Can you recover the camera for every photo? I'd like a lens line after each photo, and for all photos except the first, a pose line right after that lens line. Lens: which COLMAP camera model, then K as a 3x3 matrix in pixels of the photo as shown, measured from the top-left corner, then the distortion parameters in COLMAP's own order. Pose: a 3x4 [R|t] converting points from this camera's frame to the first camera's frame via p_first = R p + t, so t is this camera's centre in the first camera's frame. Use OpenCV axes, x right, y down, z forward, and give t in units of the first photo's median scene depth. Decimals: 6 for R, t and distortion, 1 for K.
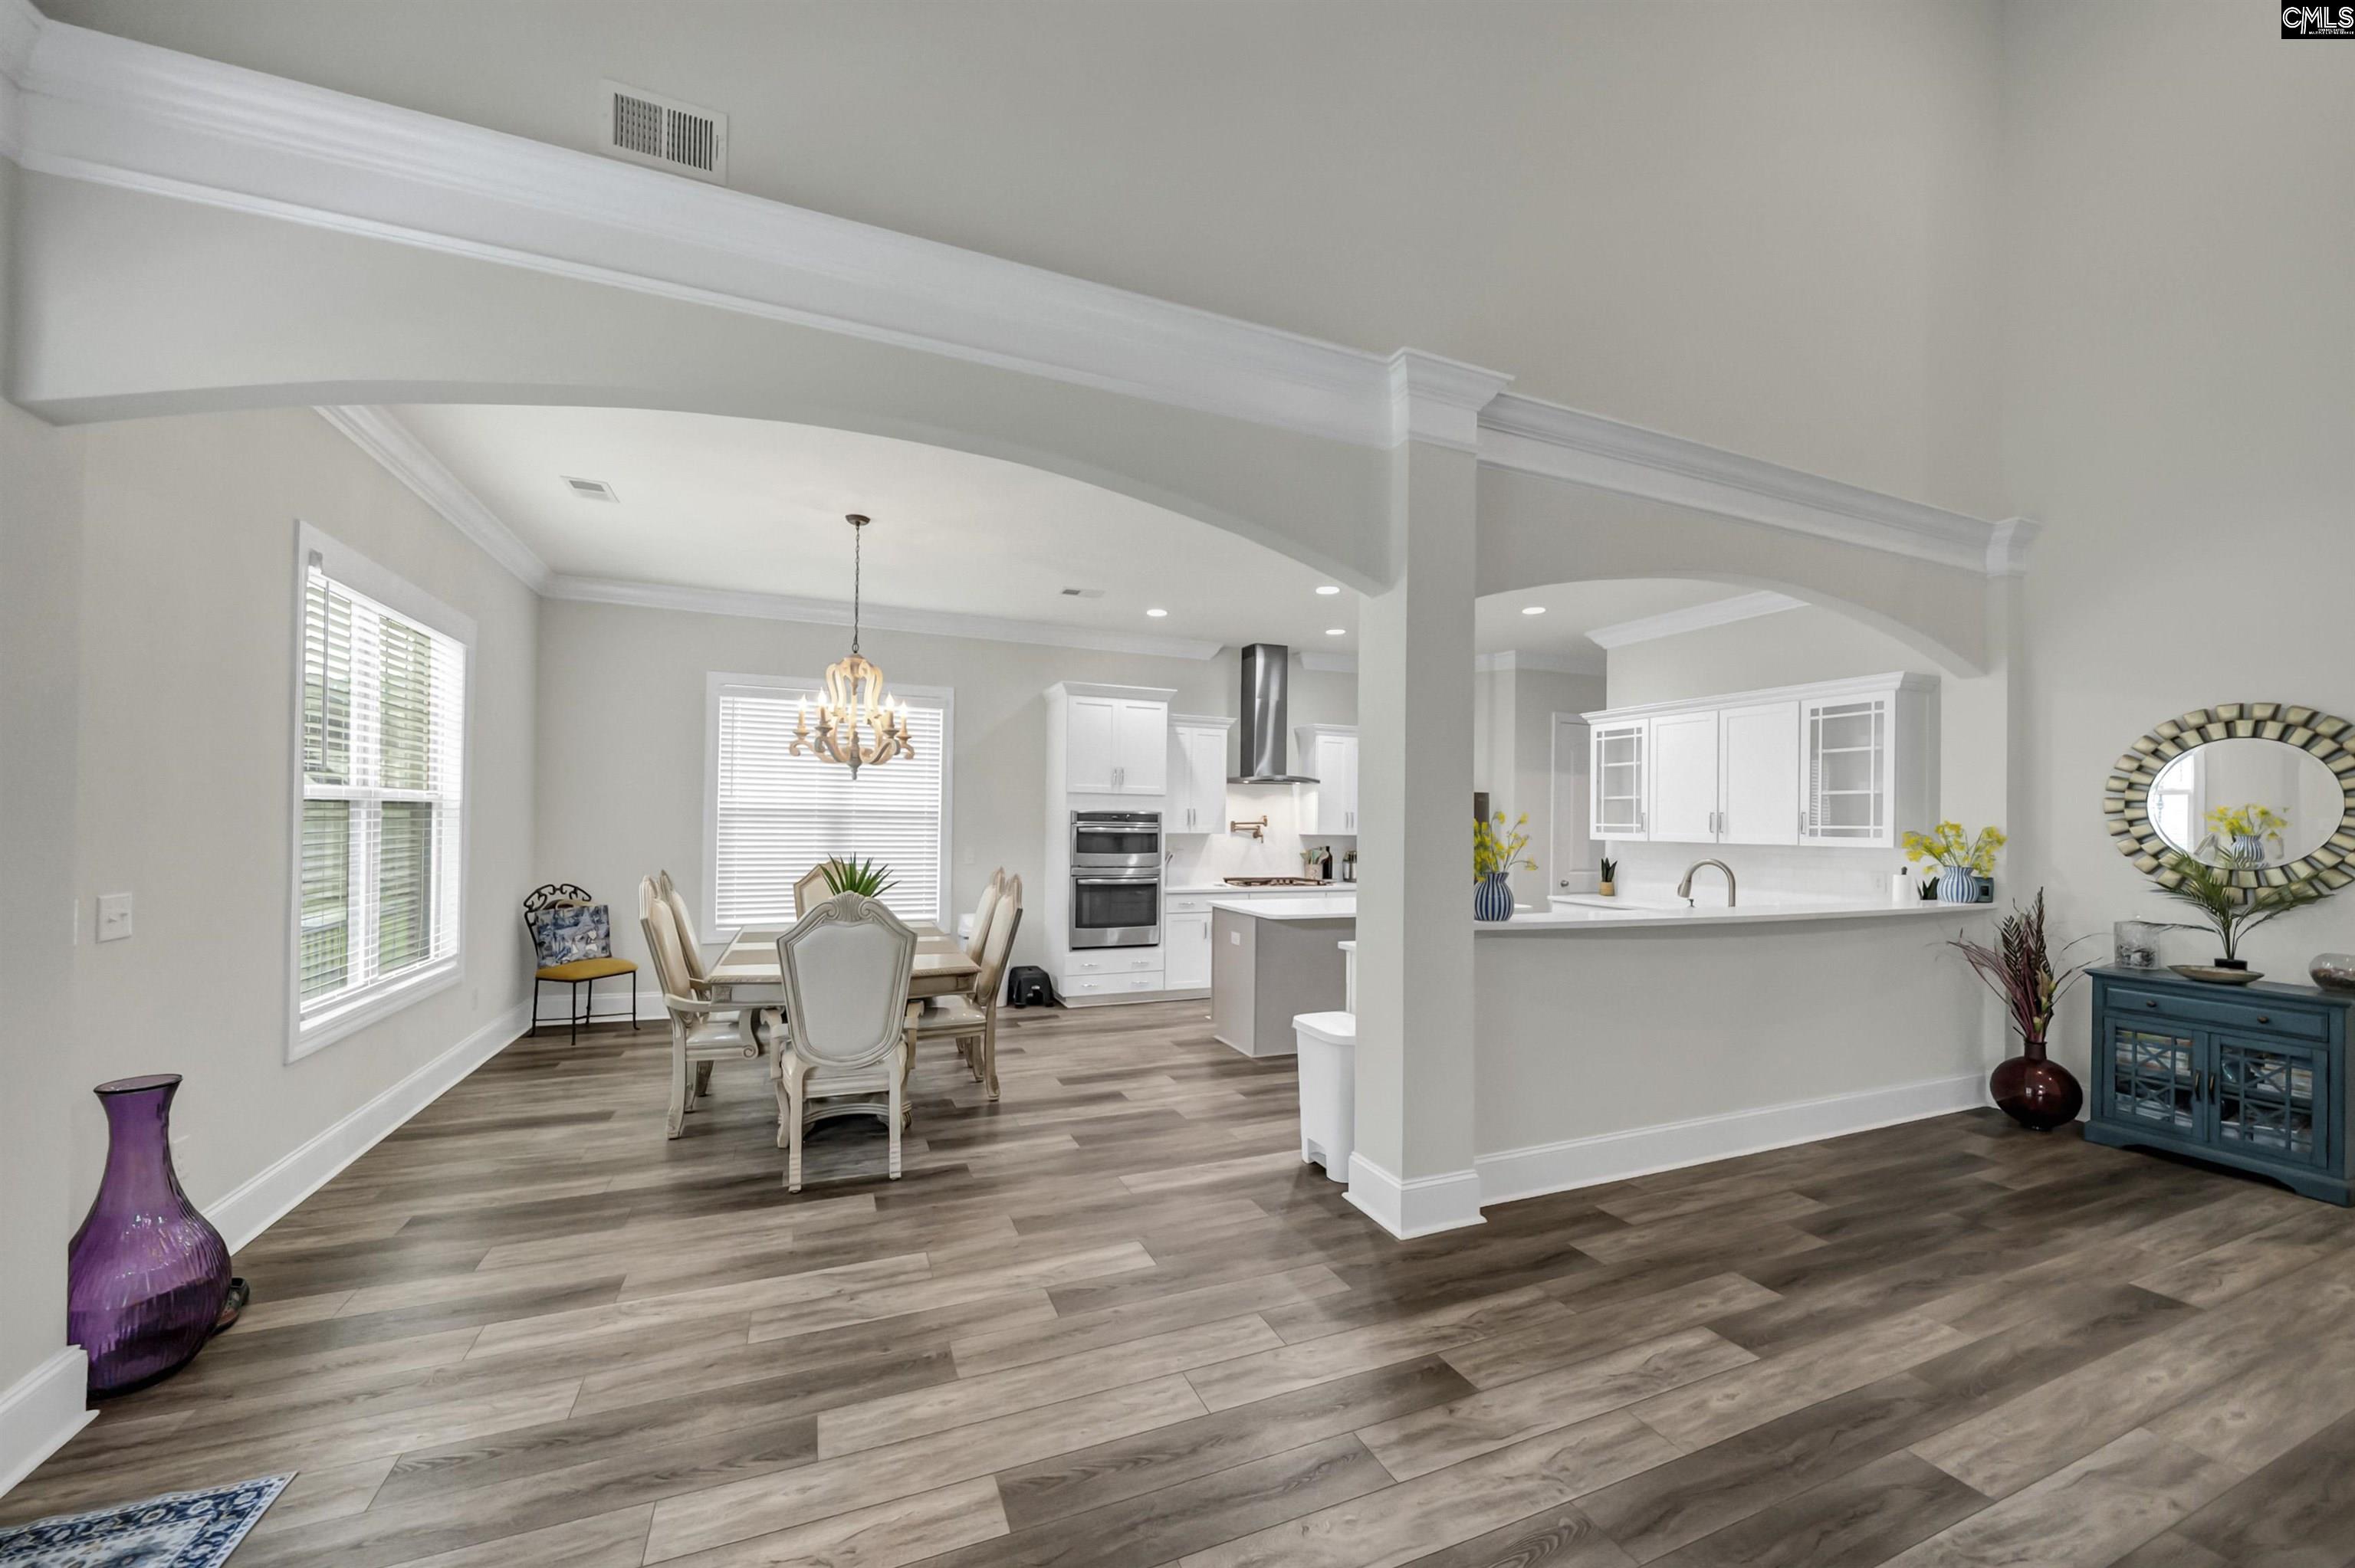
lens RADIAL K [[831.5, 0, 1168.1], [0, 831.5, 802.9], [0, 0, 1]] dist [-0.001056, -0.000102]
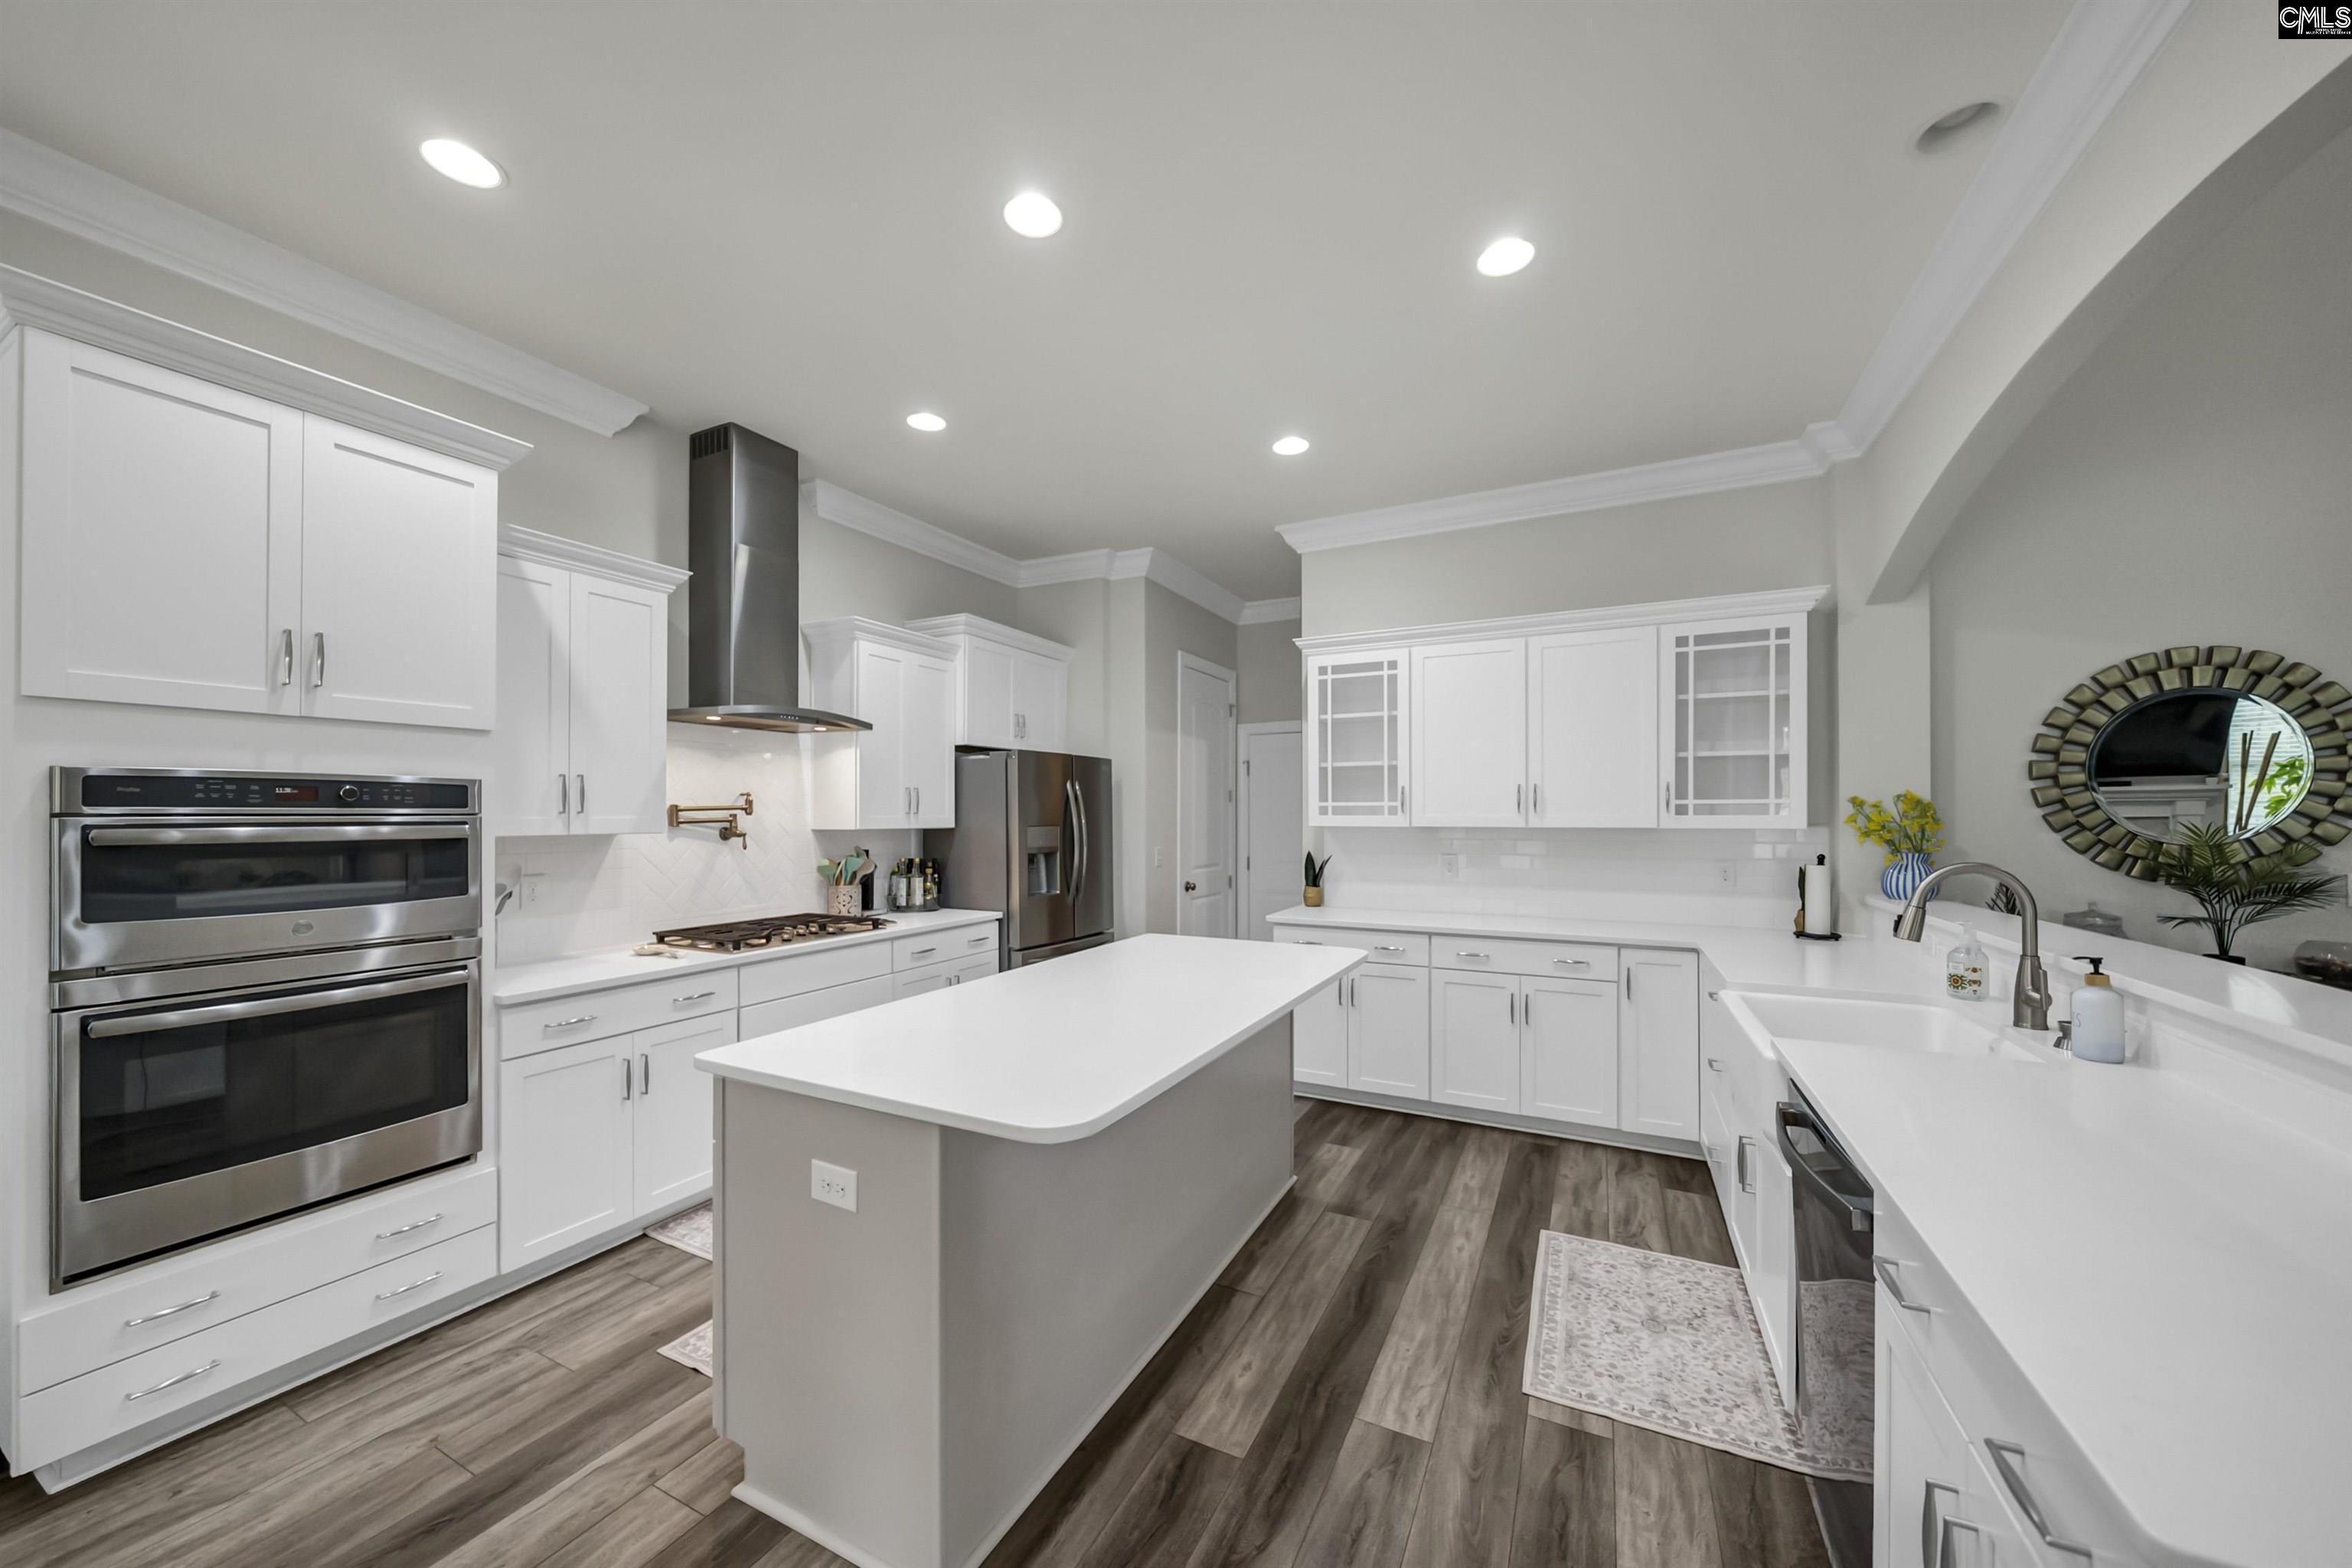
lens RADIAL K [[830.6, 0, 1166.6], [0, 830.6, 802.9], [0, 0, 1]] dist [-0.001056, -0.000102]
pose [[0.754014, -0.006118, 0.656829, -0.020200], [-0.003572, 0.999904, 0.013413, 0.016161], [-0.656848, -0.012460, 0.753920, 0.556727]]
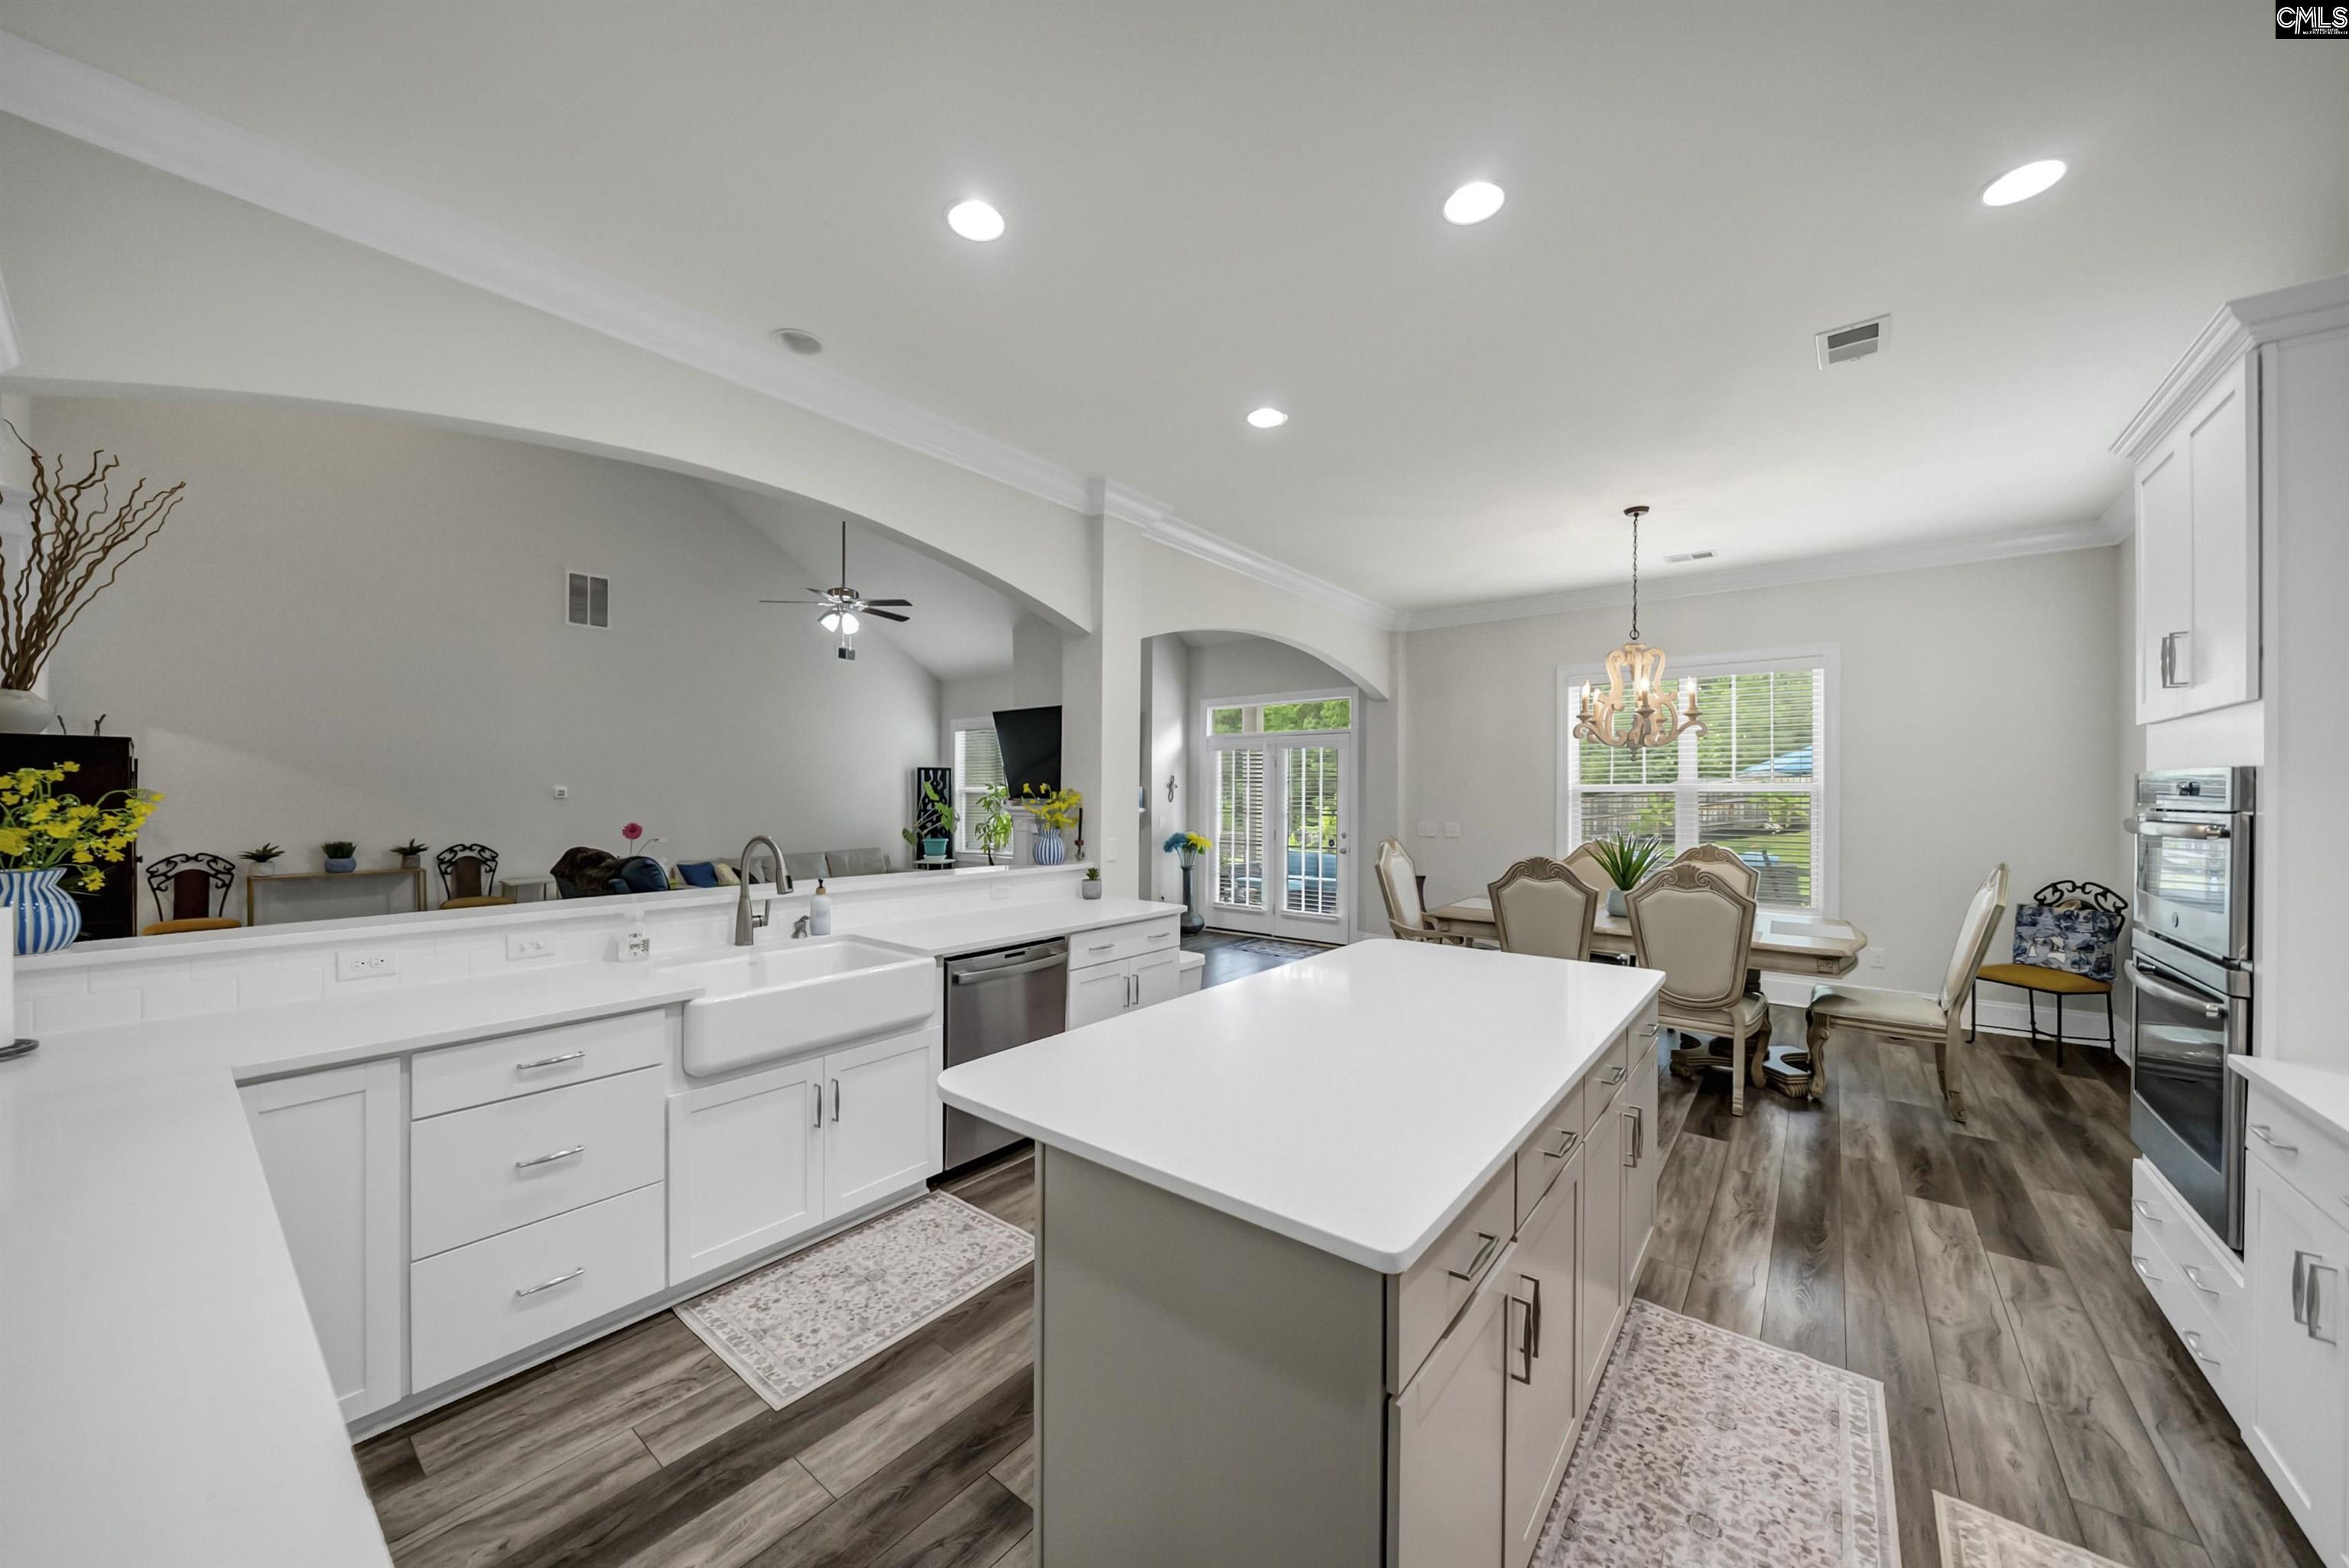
lens RADIAL K [[829.4, 0, 1165.1], [0, 829.4, 802.9], [0, 0, 1]] dist [-0.001056, -0.000102]
pose [[-0.871671, -0.012974, -0.489920, 0.472264], [-0.006857, 0.999875, -0.014278, 0.028914], [0.490043, -0.009087, -0.871651, 1.123036]]
